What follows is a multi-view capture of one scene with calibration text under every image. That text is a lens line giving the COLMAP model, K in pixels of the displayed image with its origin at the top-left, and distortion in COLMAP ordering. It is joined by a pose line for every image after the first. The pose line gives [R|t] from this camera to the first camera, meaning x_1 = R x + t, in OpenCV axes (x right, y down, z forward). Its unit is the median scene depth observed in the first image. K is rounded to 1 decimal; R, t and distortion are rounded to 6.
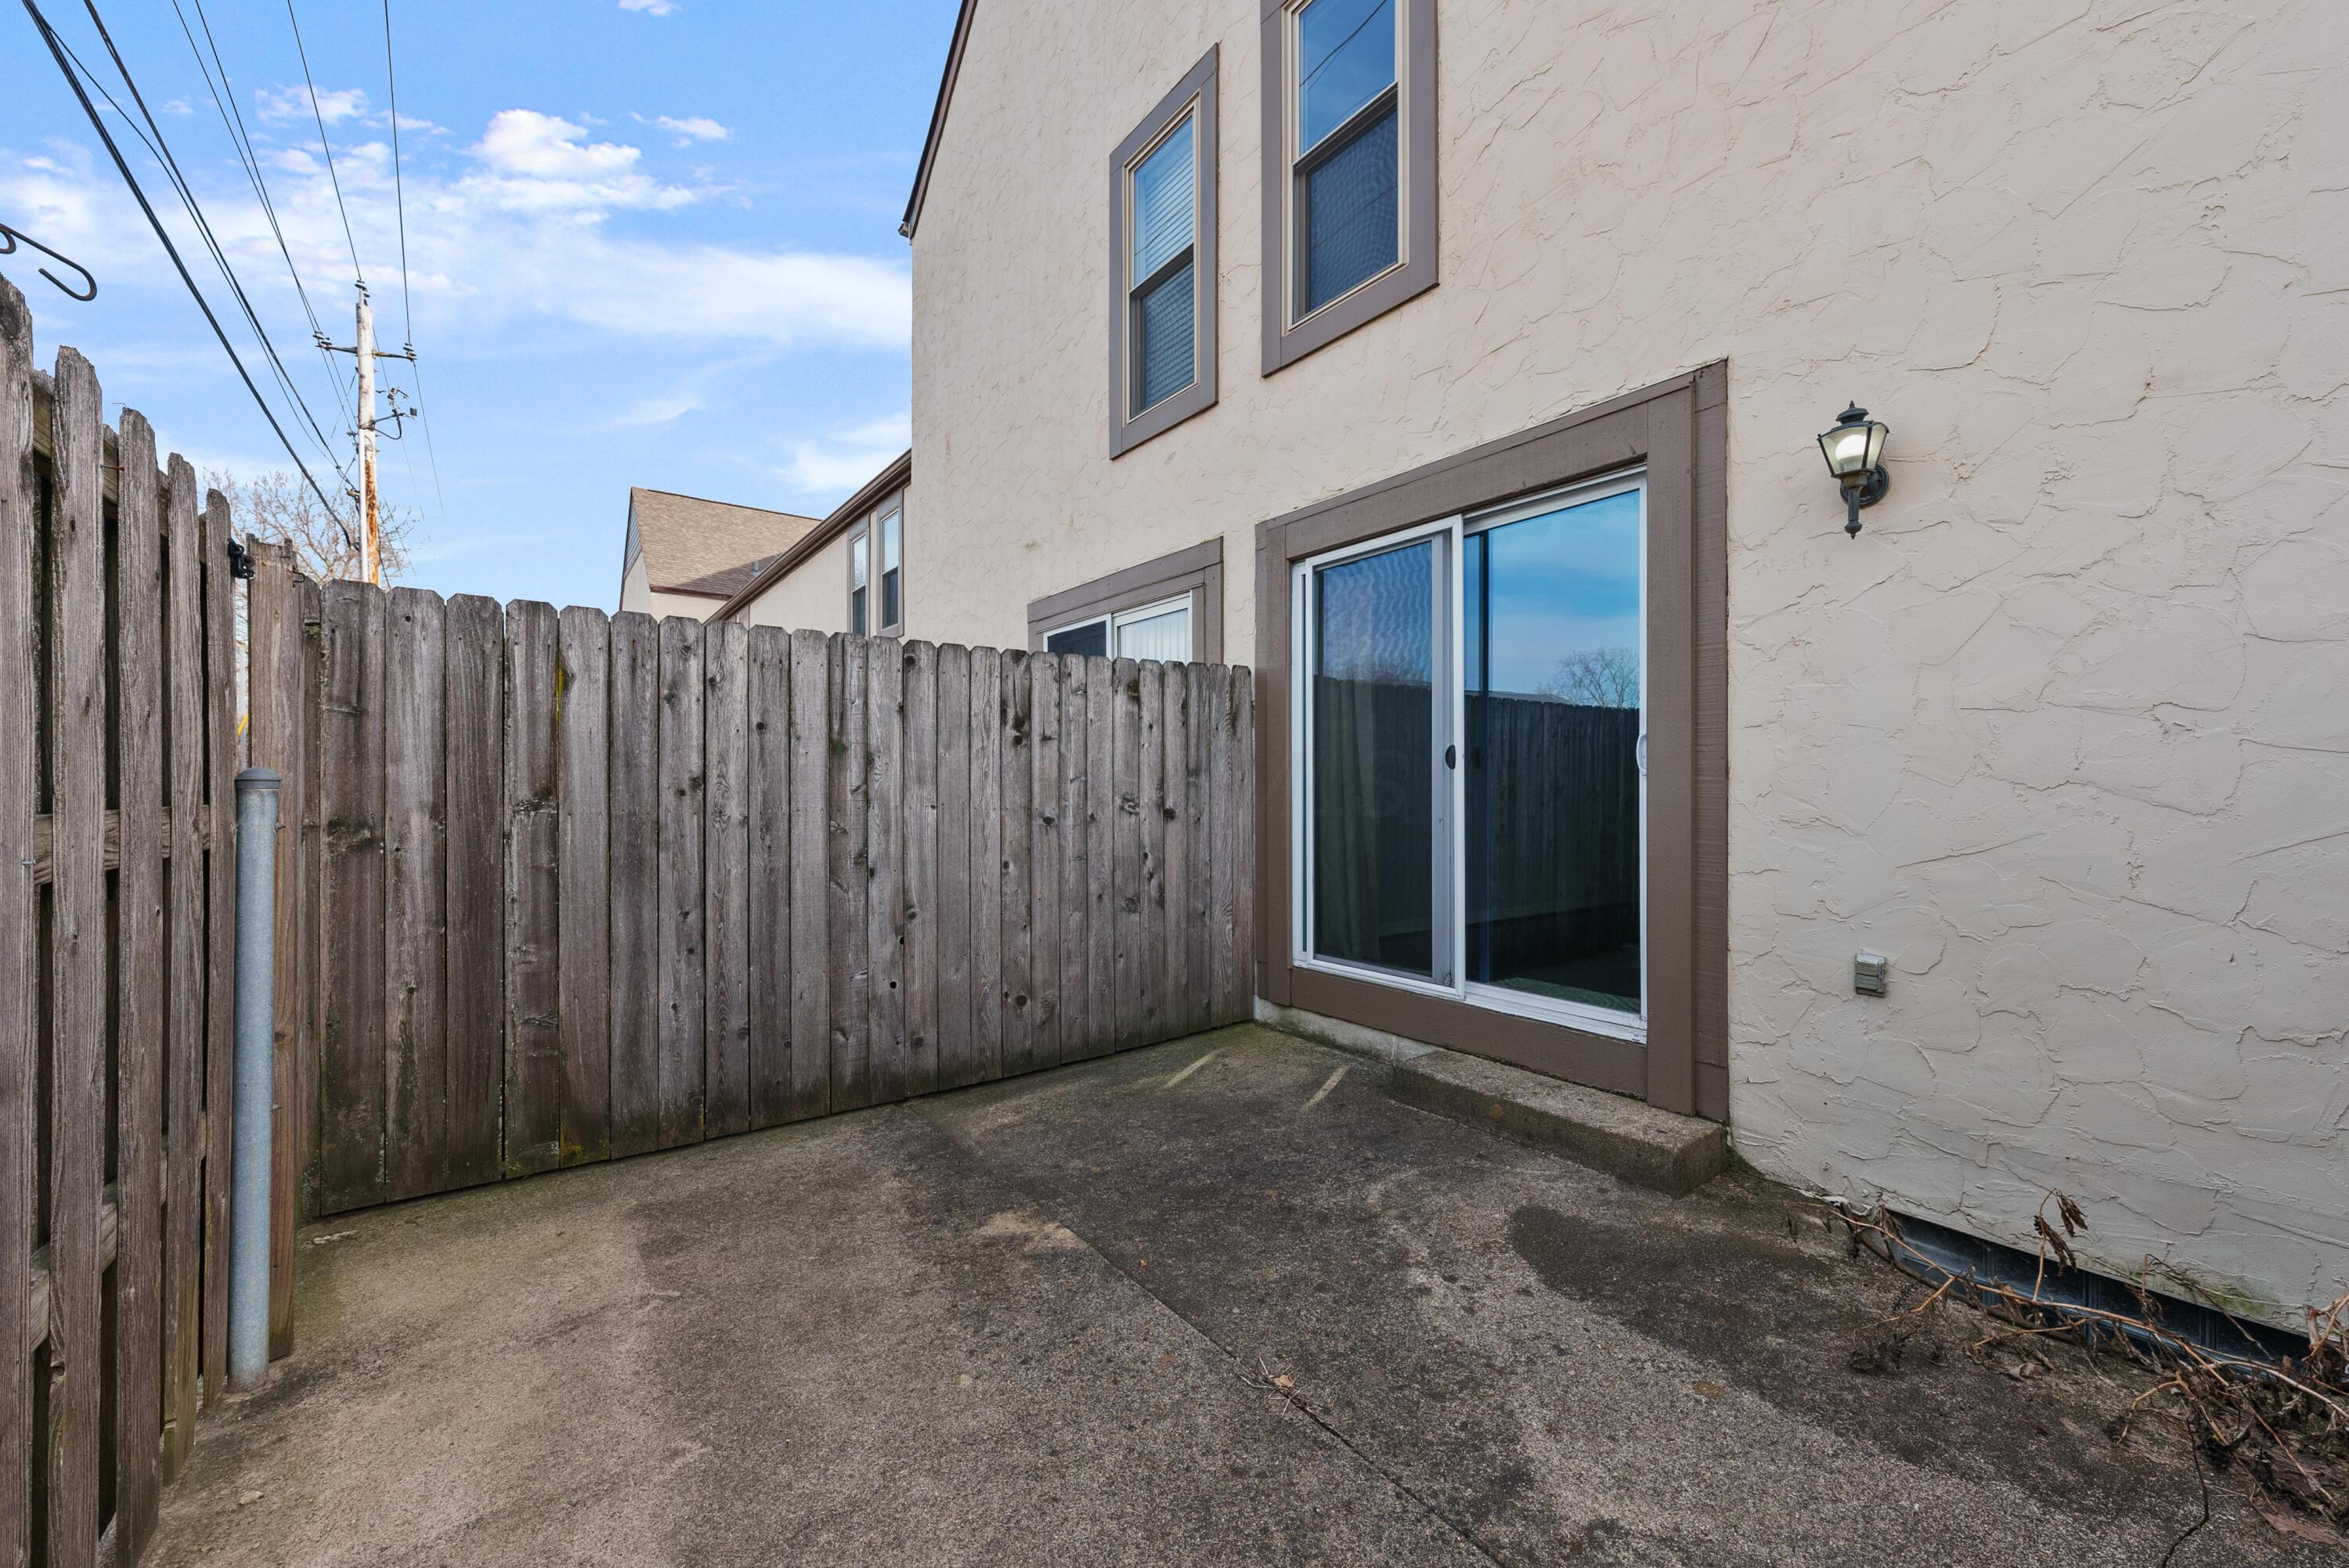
lens RADIAL K [[911.7, 0, 1174.7], [0, 911.7, 783.7], [0, 0, 1]] dist [0.004455, 0.000302]
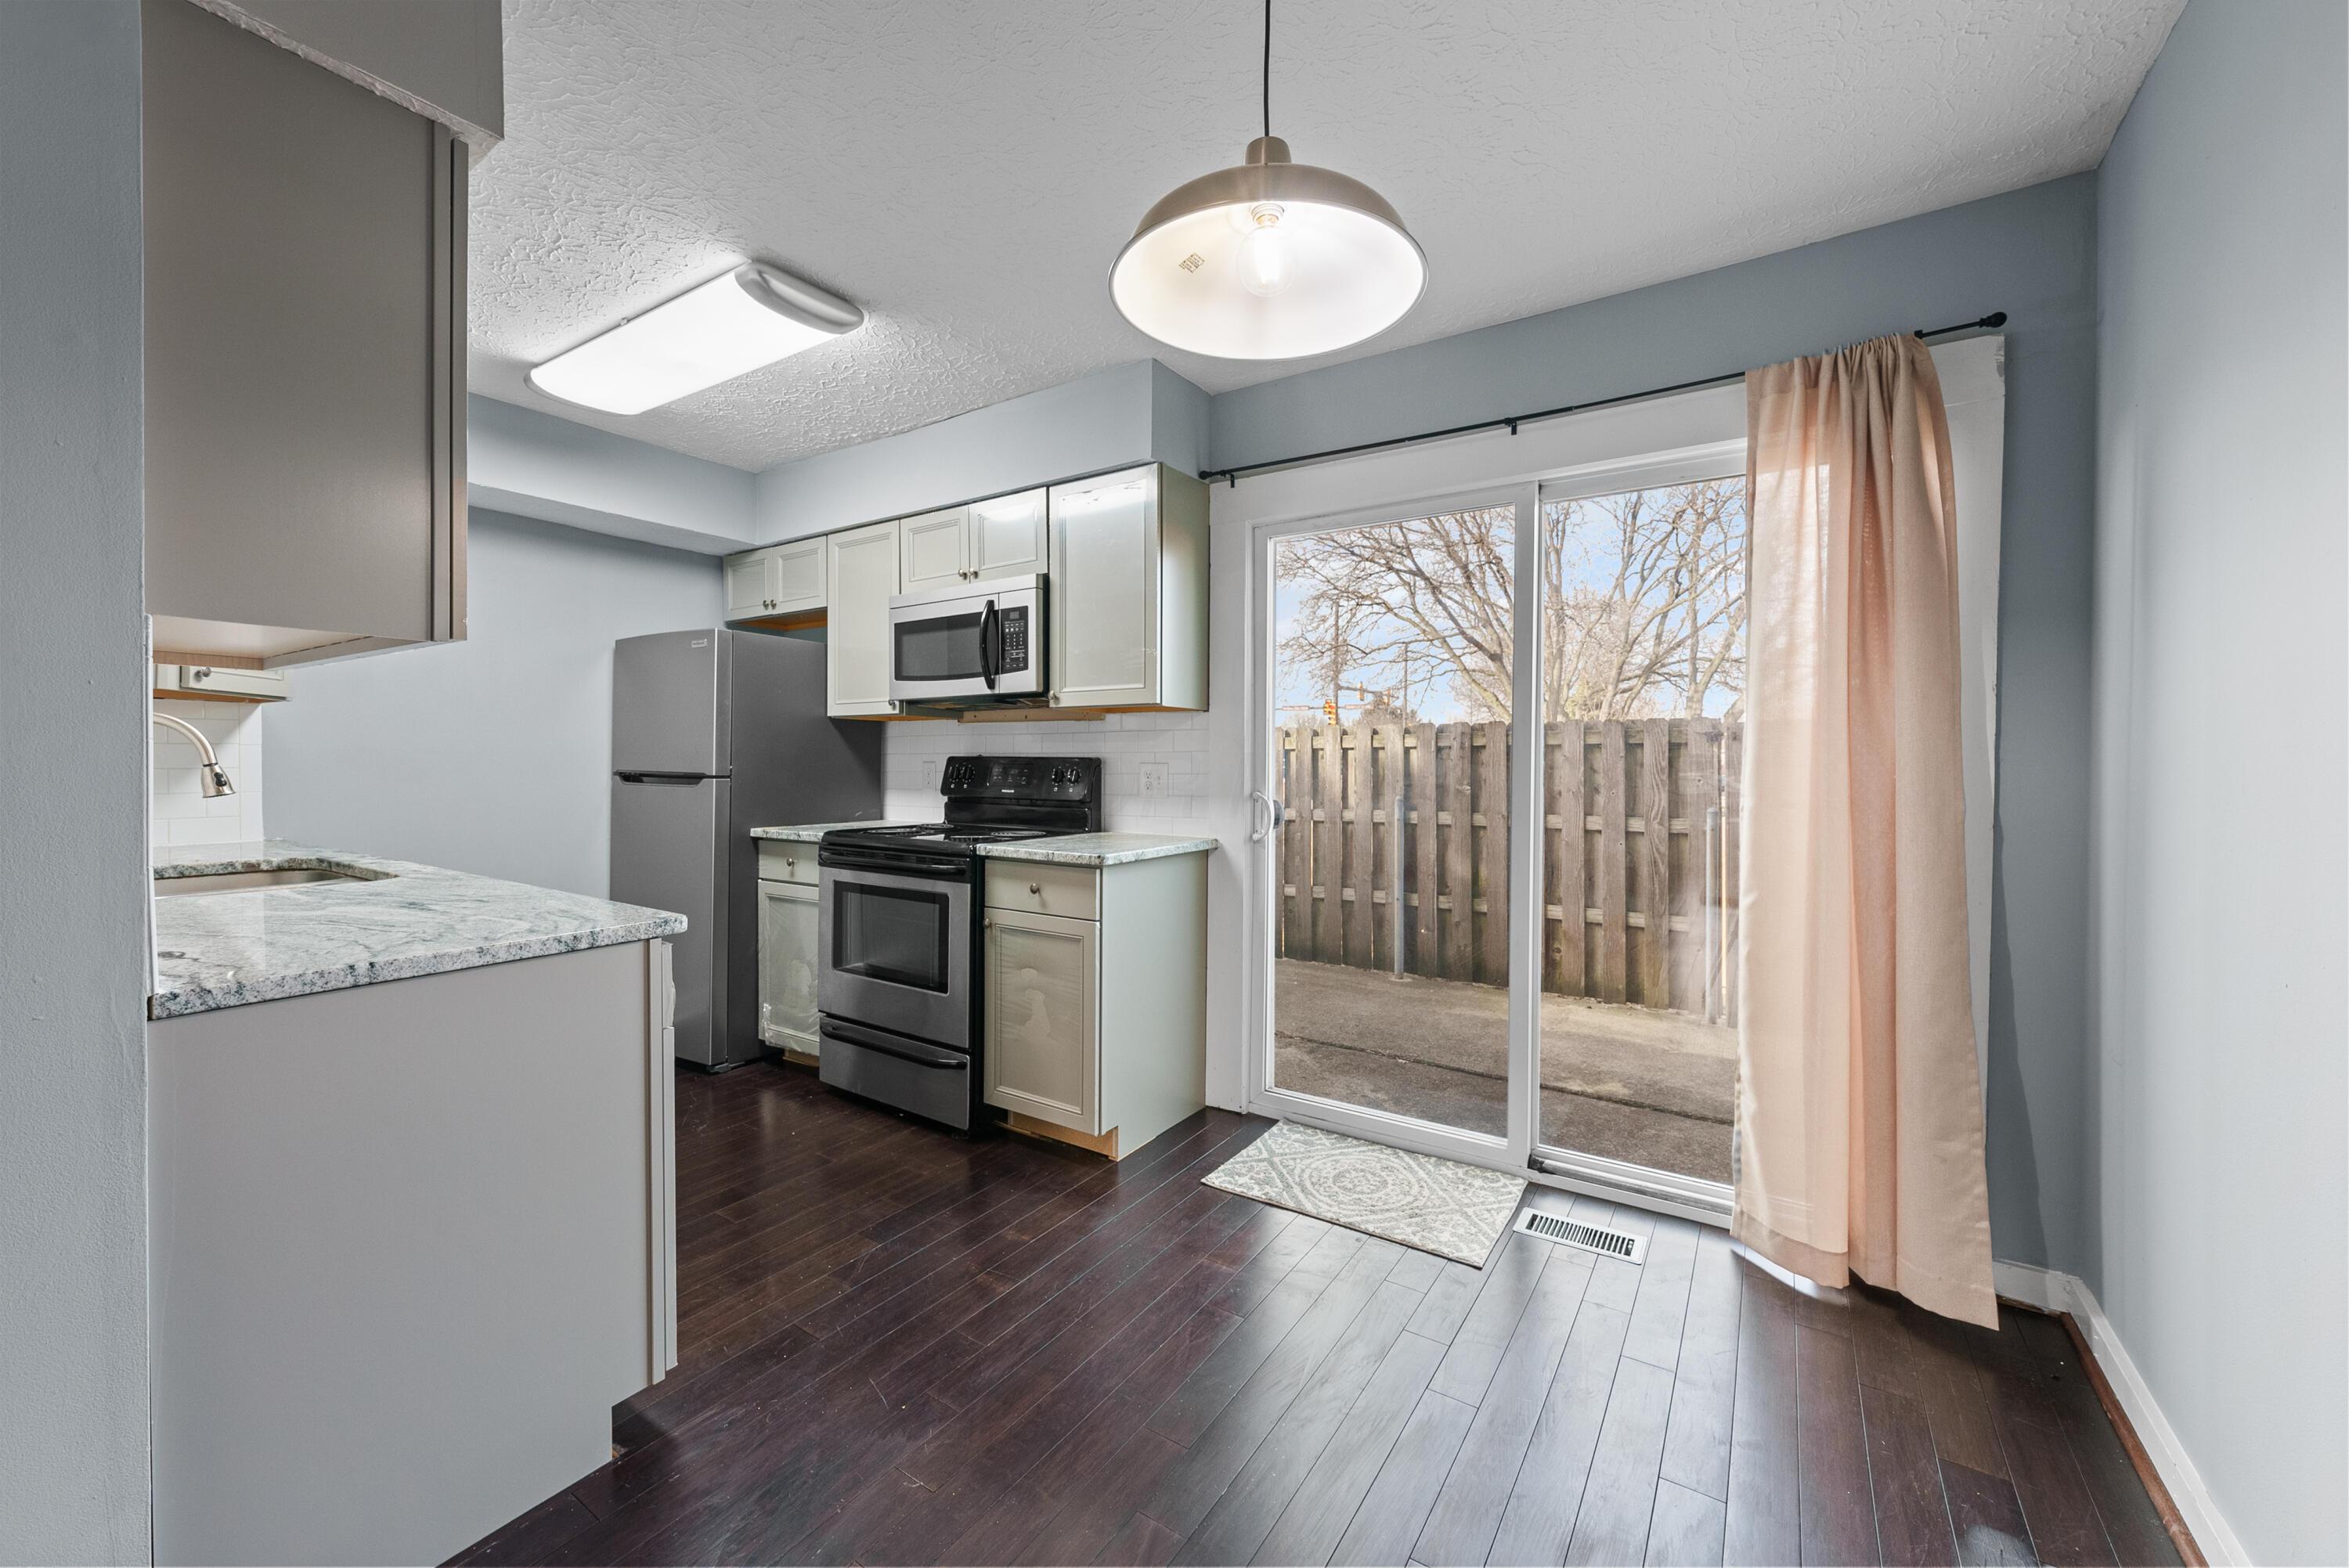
lens RADIAL K [[911.7, 0, 1170.0], [0, 911.7, 774.2], [0, 0, 1]] dist [0.004455, 0.000302]
pose [[-0.939589, 0.001645, -0.342302, 1.254679], [-0.001624, 0.999956, 0.009262, -0.114413], [0.342302, 0.009259, -0.939544, 2.500487]]
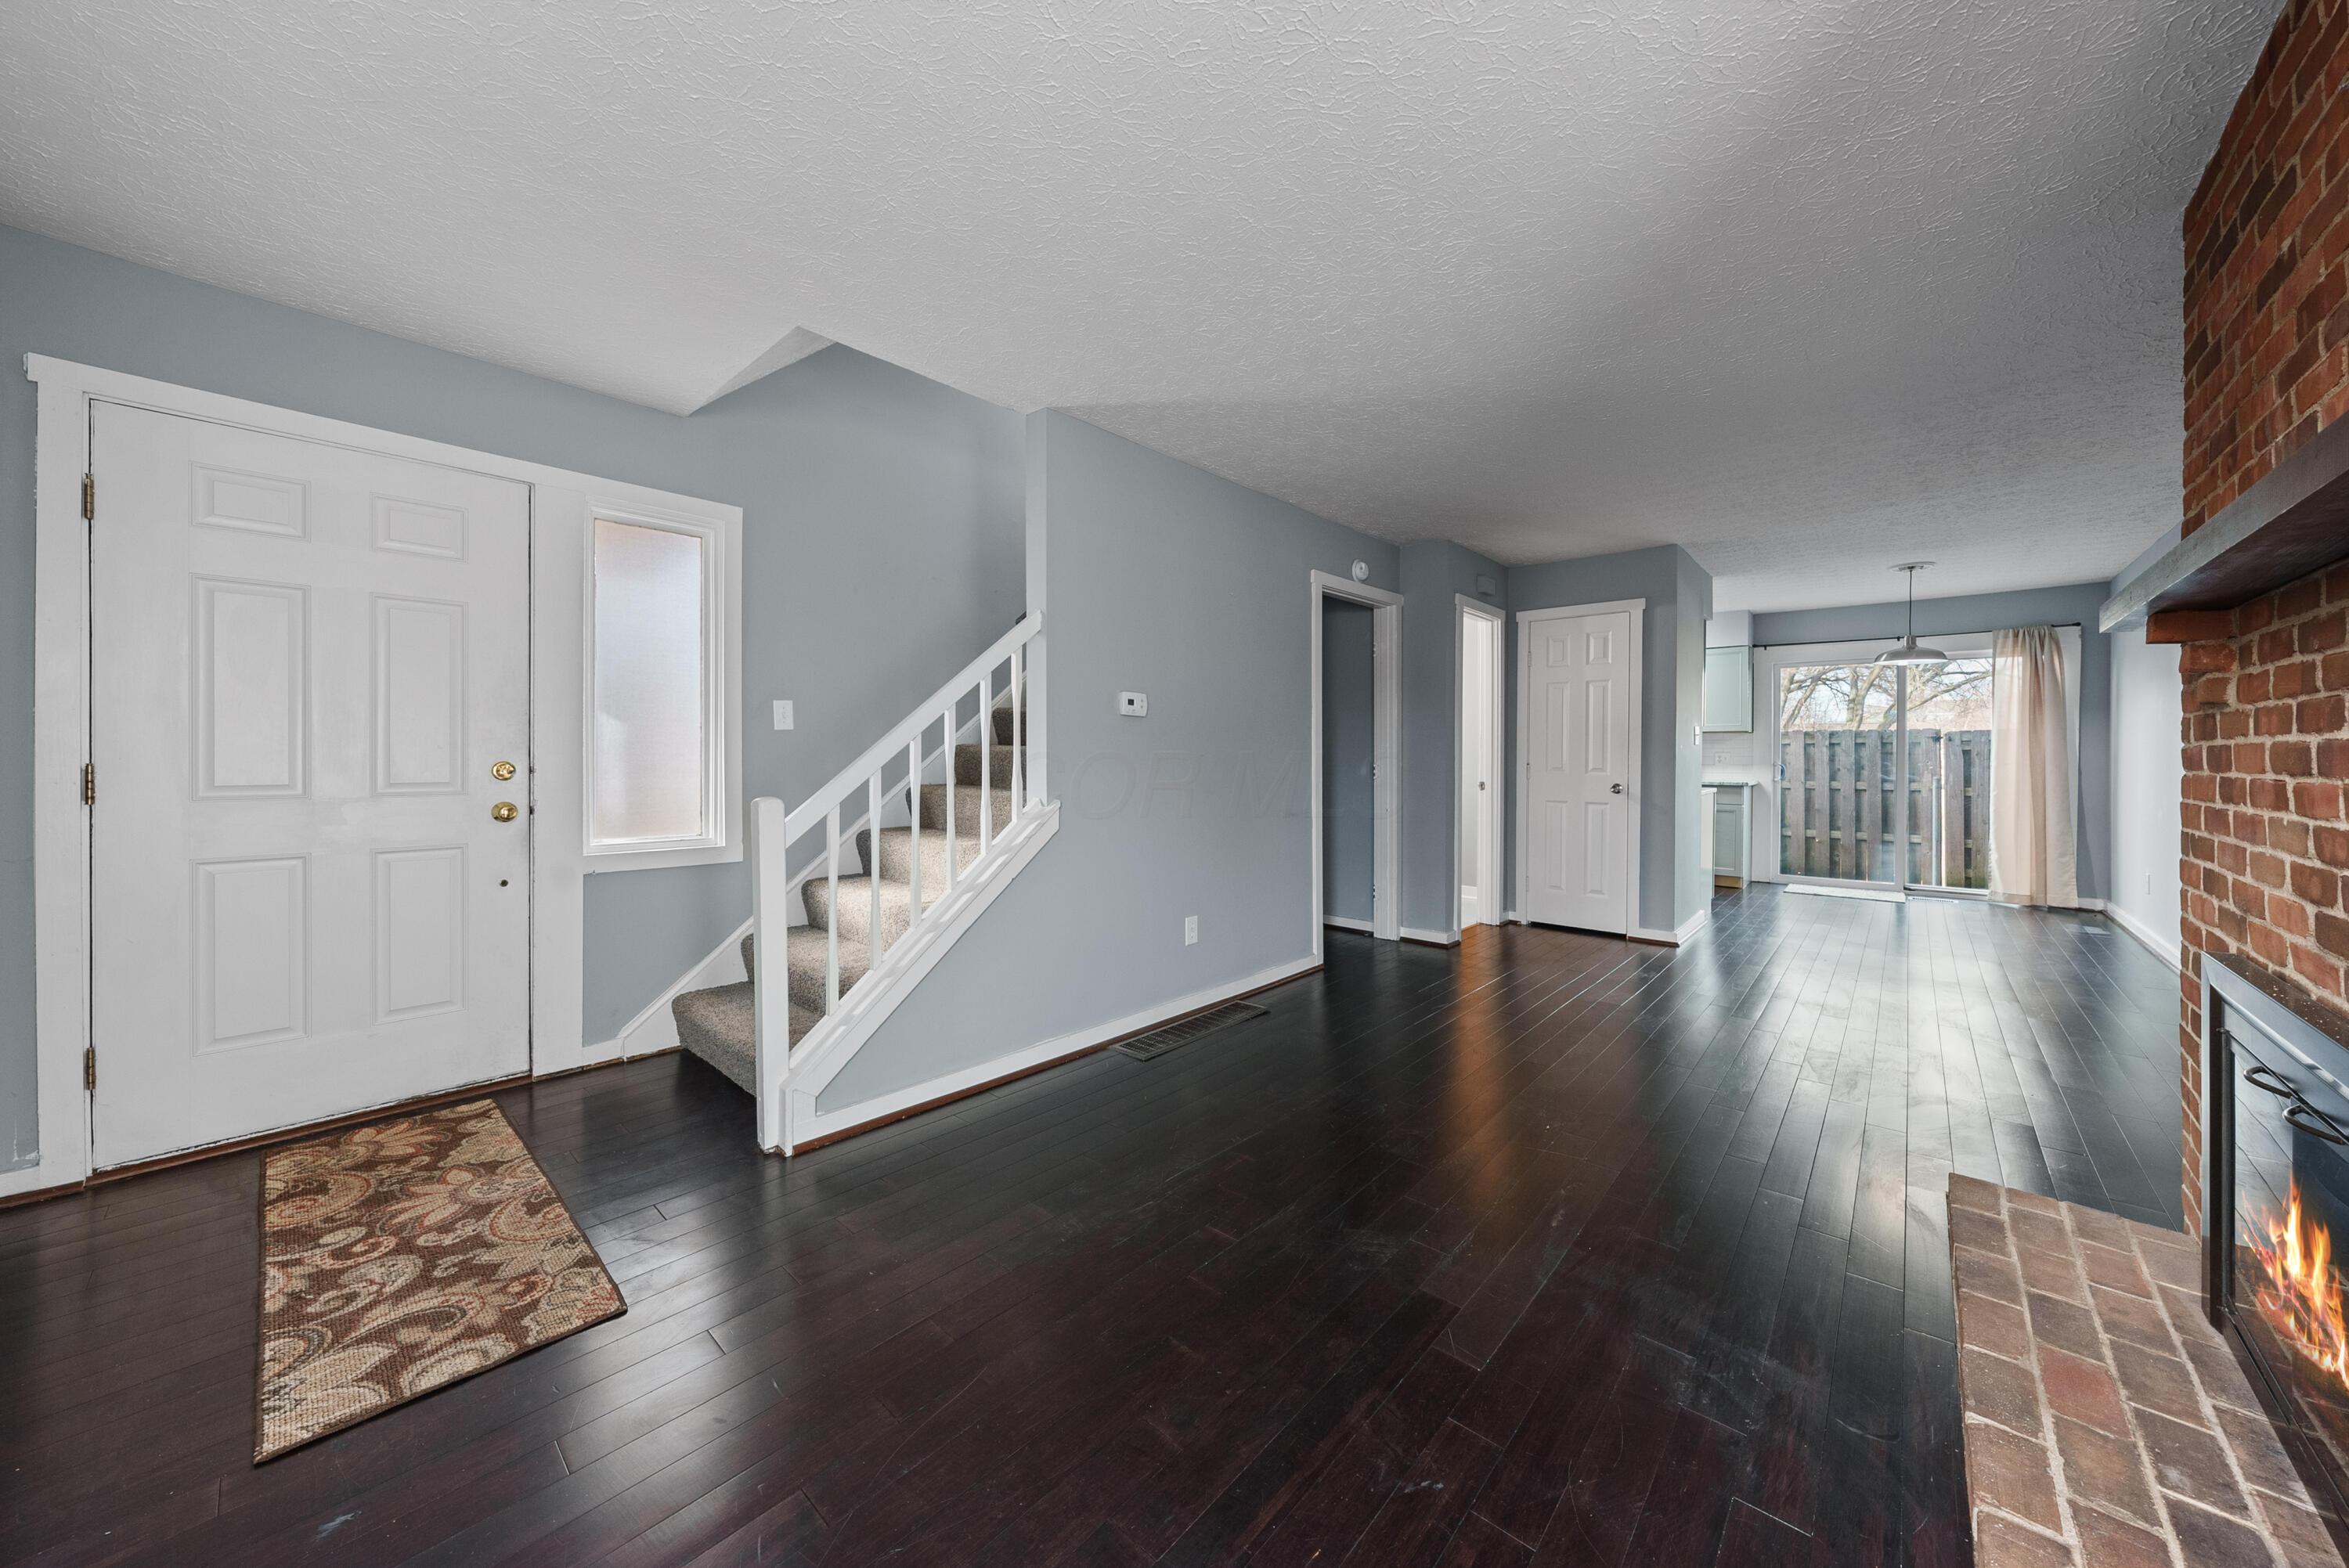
lens RADIAL K [[814.2, 0, 1176.8], [0, 814.2, 759.9], [0, 0, 1]] dist [-0.000733, -0.000137]
pose [[-0.980505, -0.002109, -0.196483, 4.504327], [-0.002513, 0.999995, 0.001807, -0.076154], [0.196478, 0.002265, -0.980506, 4.520678]]
